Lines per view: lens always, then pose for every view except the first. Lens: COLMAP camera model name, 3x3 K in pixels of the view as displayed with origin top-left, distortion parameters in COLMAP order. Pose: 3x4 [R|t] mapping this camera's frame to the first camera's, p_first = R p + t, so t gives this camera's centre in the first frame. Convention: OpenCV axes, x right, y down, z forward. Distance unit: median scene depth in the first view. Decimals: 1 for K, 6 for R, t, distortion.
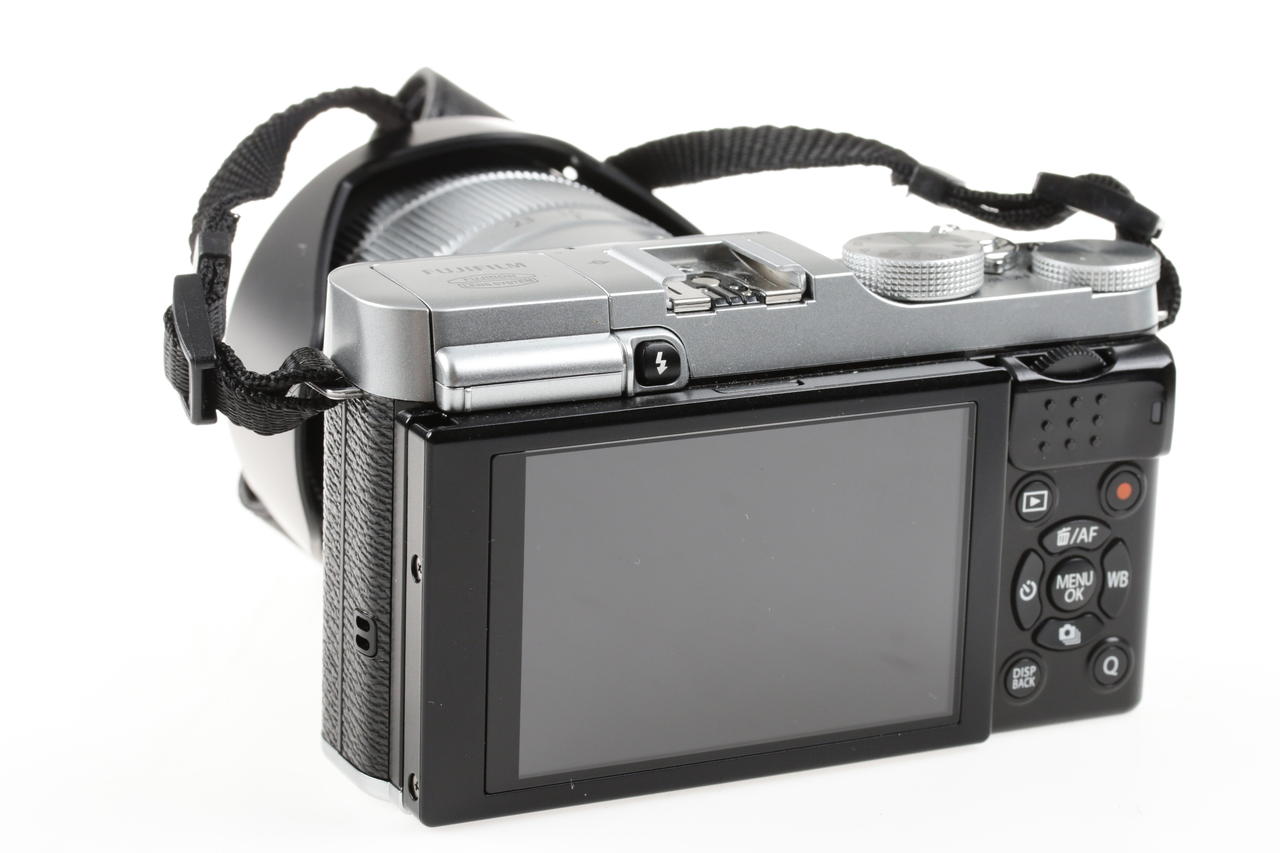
lens RADIAL K [[3820.7, 0, 639.8], [0, 3820.7, 427.0], [0, 0, 1]] dist [0.123137, 0.000000]
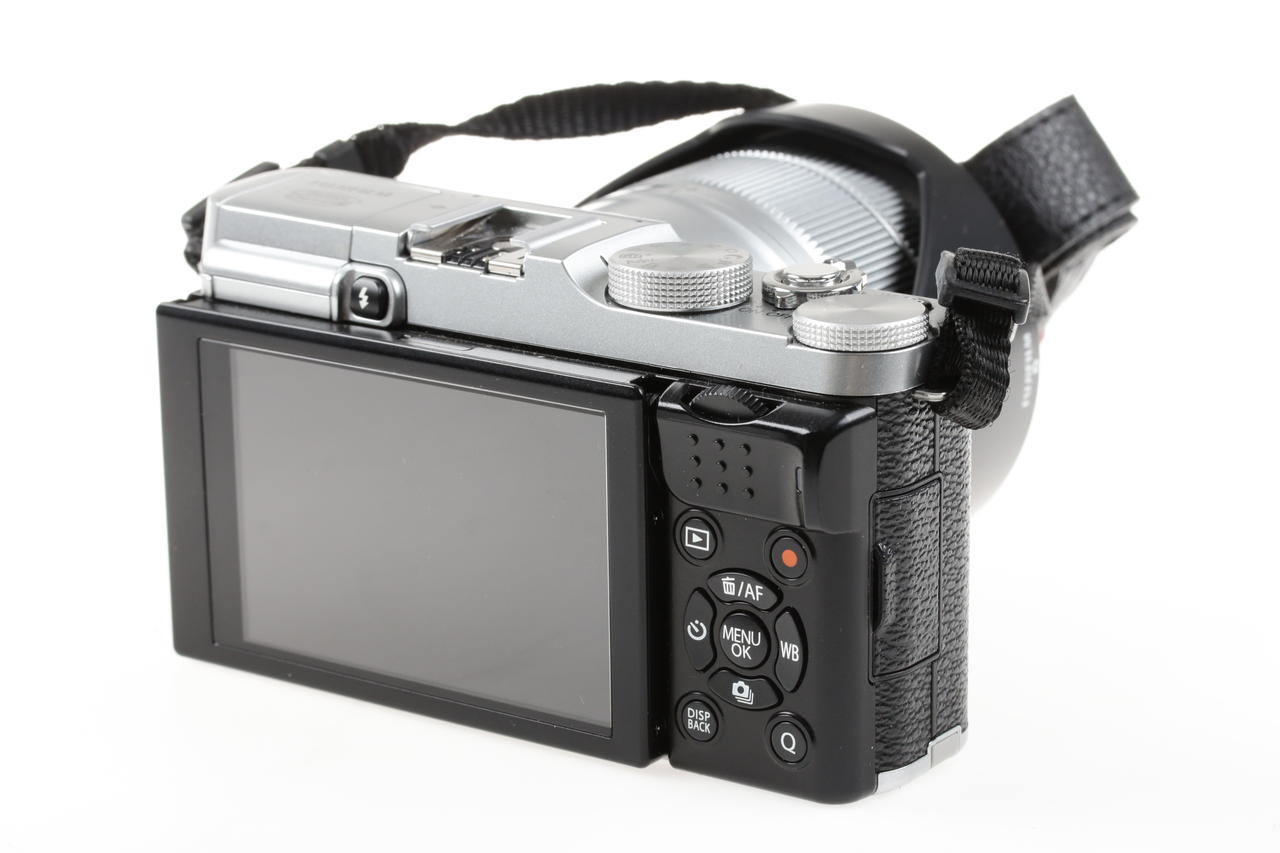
lens RADIAL K [[3820.7, 0, 640.3], [0, 3820.7, 426.1], [0, 0, 1]] dist [0.123137, 0.000000]
pose [[0.505702, 0.215300, -0.835411, 0.887655], [-0.224160, 0.967891, 0.113752, -0.113579], [0.833077, 0.129741, 0.537726, 0.460298]]
